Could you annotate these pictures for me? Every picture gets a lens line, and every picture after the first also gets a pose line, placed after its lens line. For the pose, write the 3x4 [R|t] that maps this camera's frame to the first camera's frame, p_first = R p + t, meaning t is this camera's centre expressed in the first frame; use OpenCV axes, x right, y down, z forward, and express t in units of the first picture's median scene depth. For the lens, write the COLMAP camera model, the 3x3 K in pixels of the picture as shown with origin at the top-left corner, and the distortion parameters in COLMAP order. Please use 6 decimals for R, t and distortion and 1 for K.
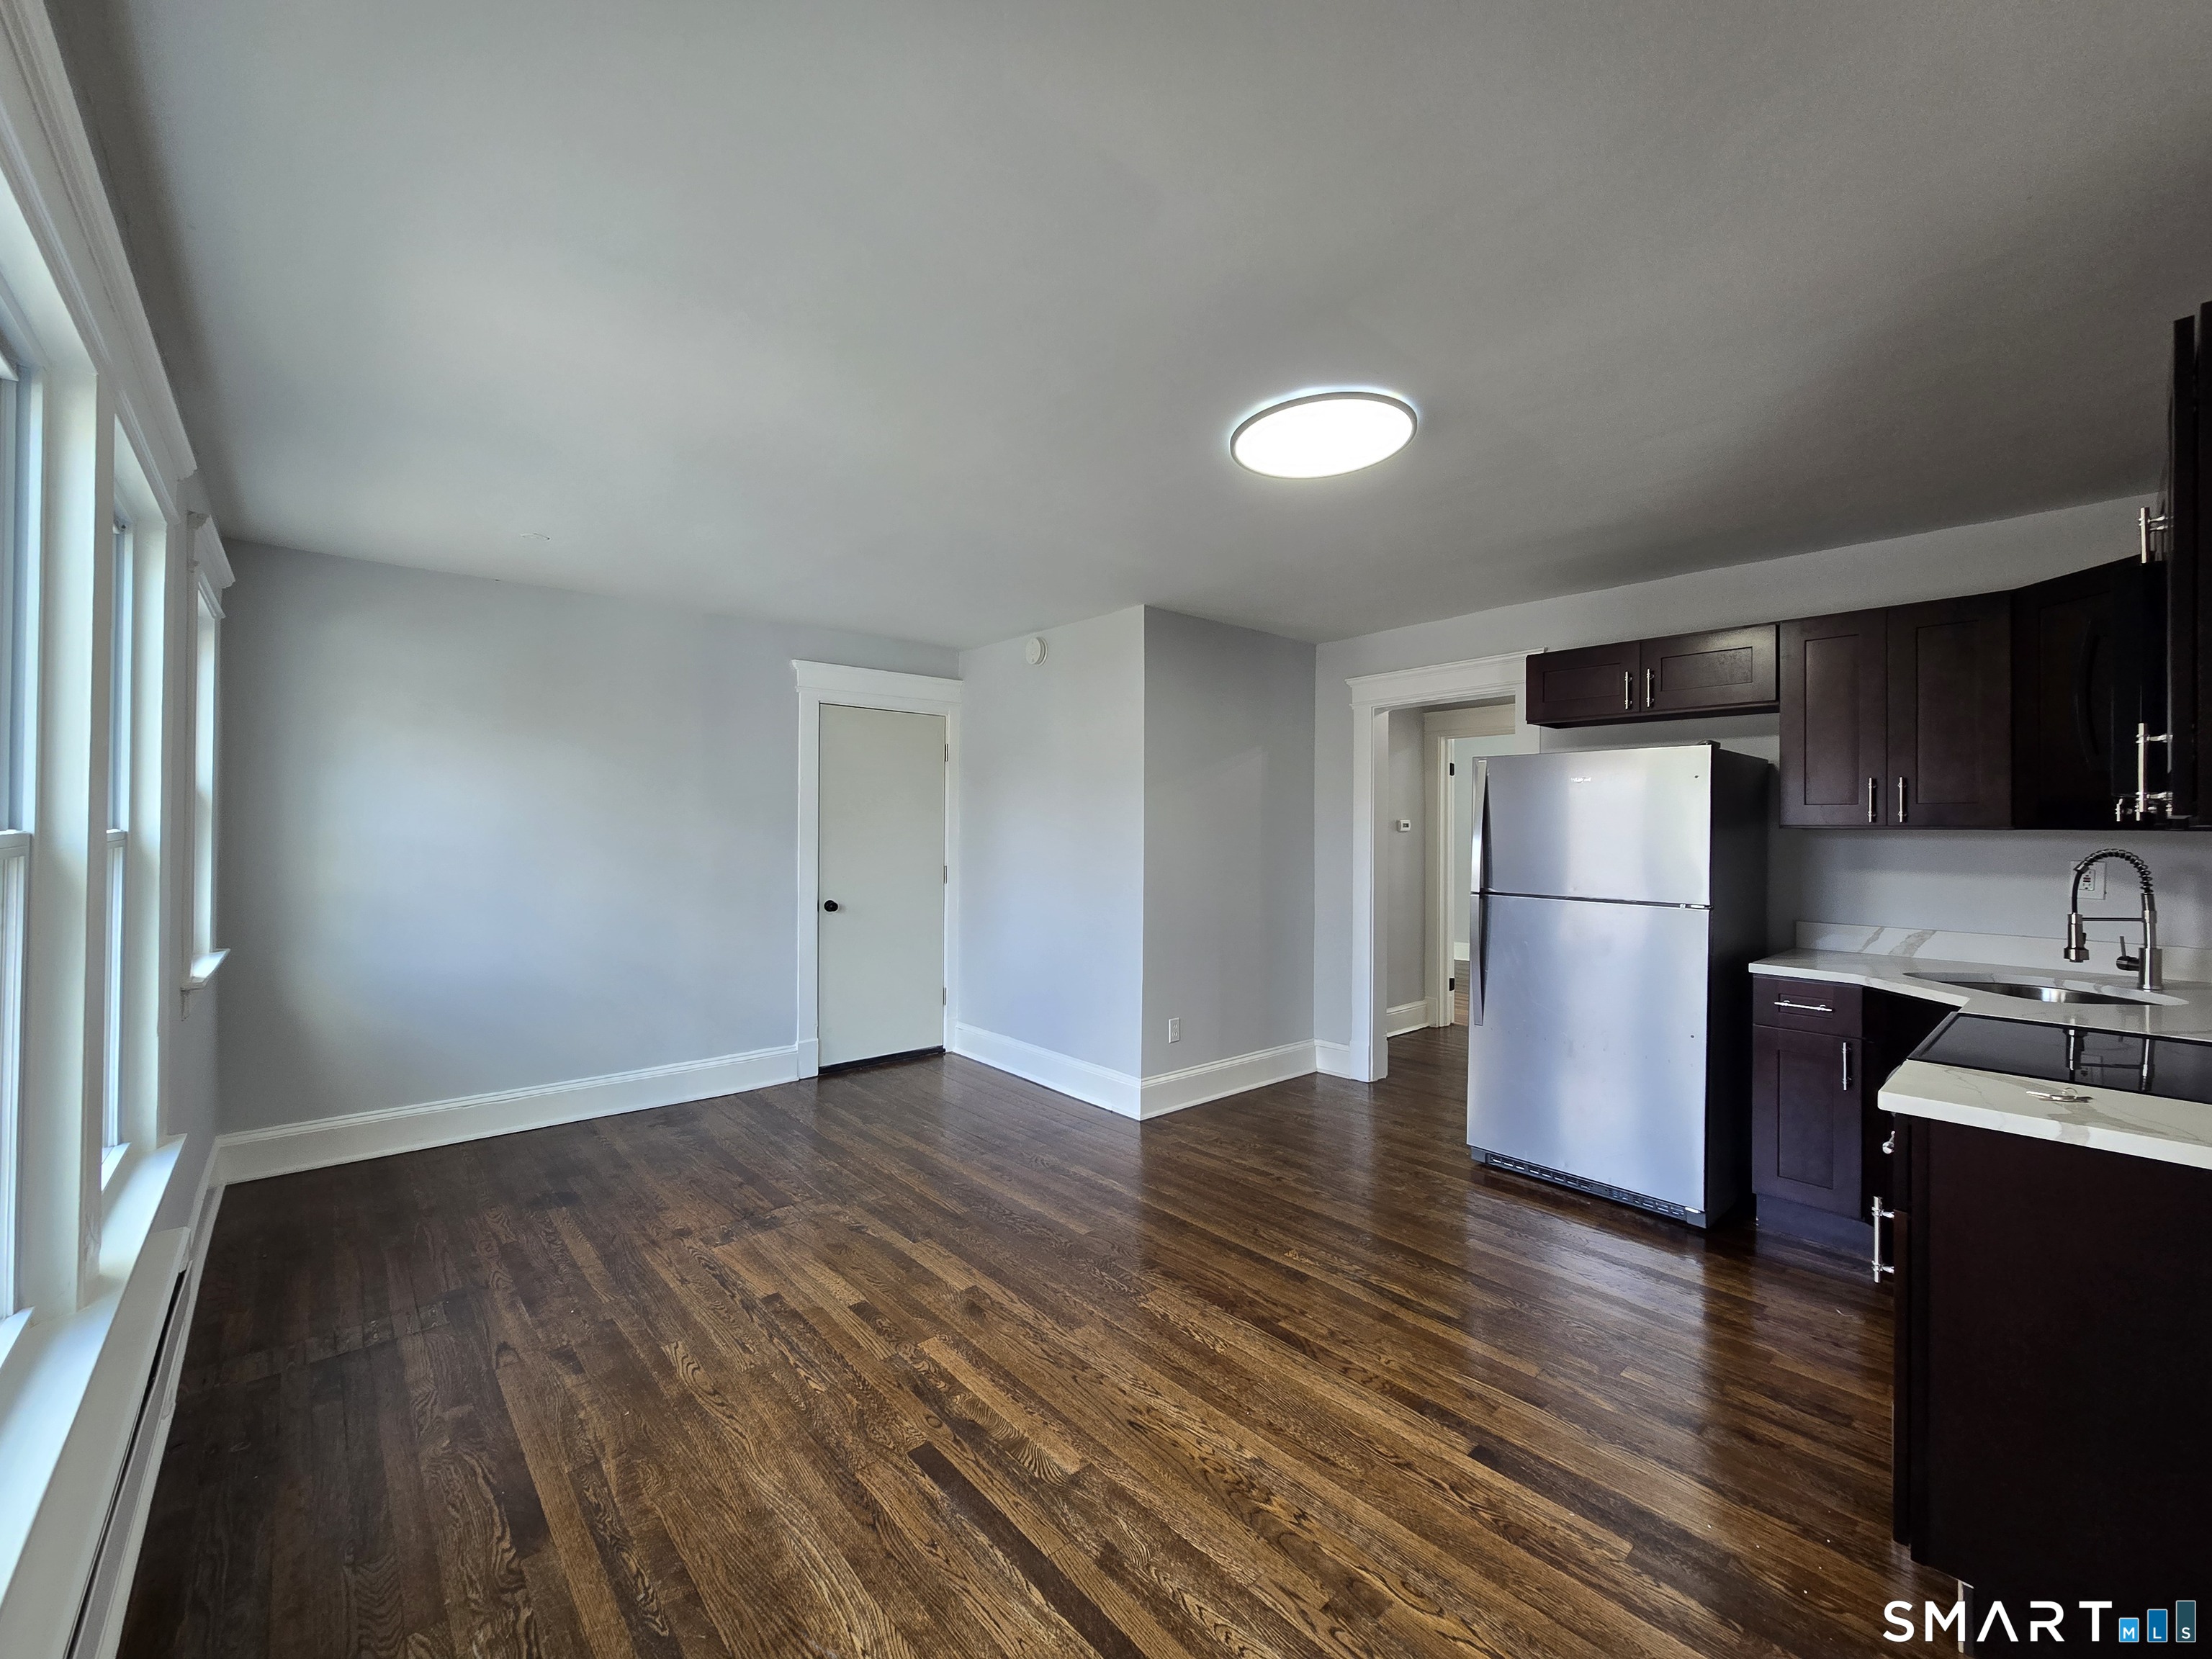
lens RADIAL K [[909.3, 0, 1097.1], [0, 909.3, 826.6], [0, 0, 1]] dist [-0.001160, 0.000384]
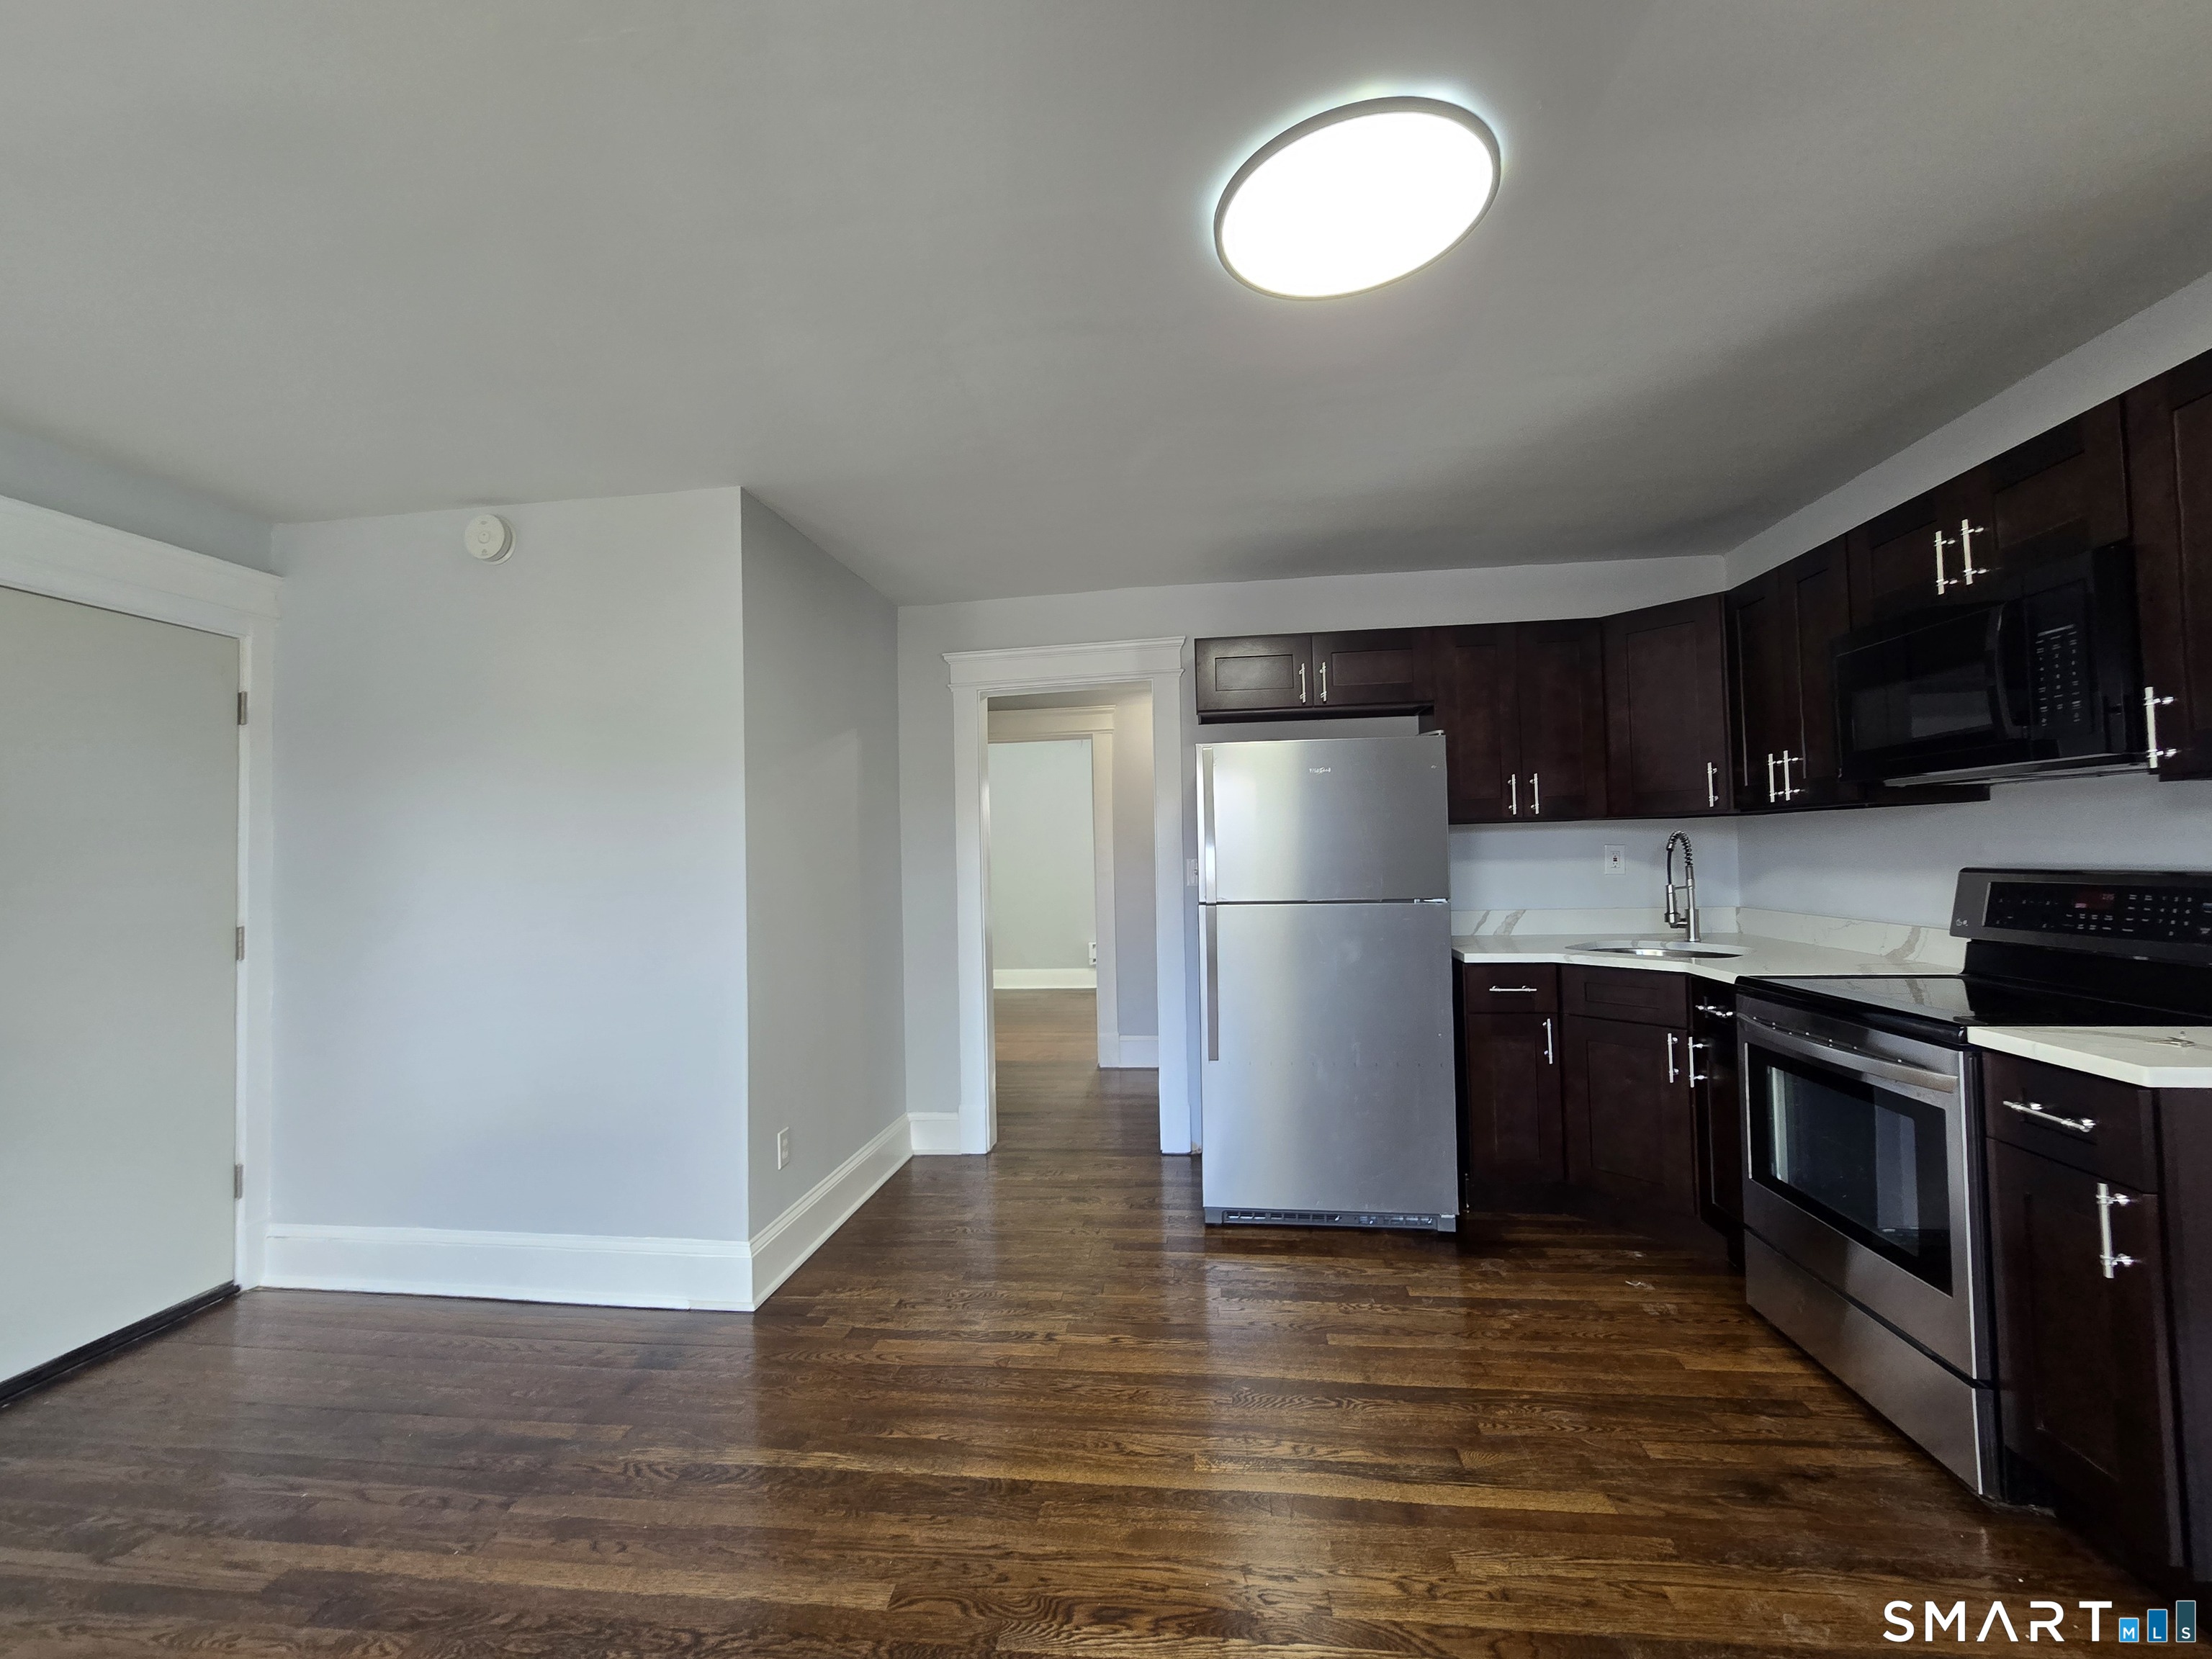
lens RADIAL K [[909.3, 0, 1097.1], [0, 909.3, 826.6], [0, 0, 1]] dist [-0.001160, 0.000384]
pose [[0.745519, -0.003450, 0.666475, -0.197165], [0.028018, 0.999265, -0.026169, 0.018374], [-0.665895, 0.038183, 0.745068, 0.387420]]
